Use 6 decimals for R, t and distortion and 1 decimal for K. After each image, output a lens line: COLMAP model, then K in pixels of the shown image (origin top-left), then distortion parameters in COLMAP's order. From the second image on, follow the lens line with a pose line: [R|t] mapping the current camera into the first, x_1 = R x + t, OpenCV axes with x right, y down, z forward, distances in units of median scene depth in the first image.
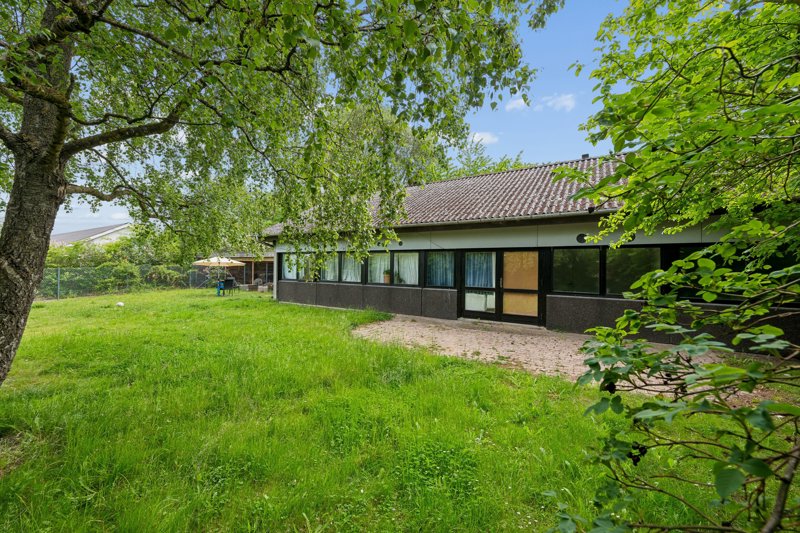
lens RADIAL K [[312.5, 0, 402.2], [0, 312.5, 268.3], [0, 0, 1]] dist [0.001831, 0.000073]
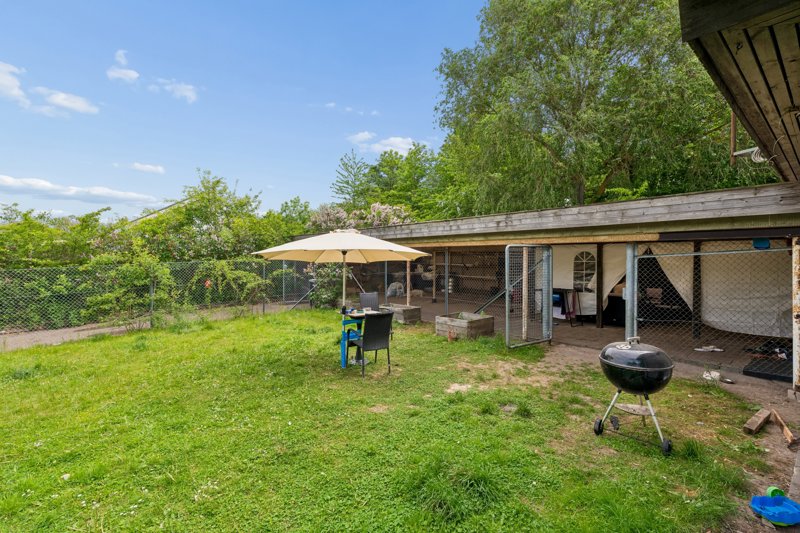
lens RADIAL K [[367.4, 0, 399.9], [0, 367.4, 264.0], [0, 0, 1]] dist [-0.000233, 0.000027]
pose [[0.947221, -0.003972, -0.320557, -0.389760], [0.005767, 0.999973, 0.004649, -0.005191], [0.320530, -0.006252, 0.947218, 0.632285]]
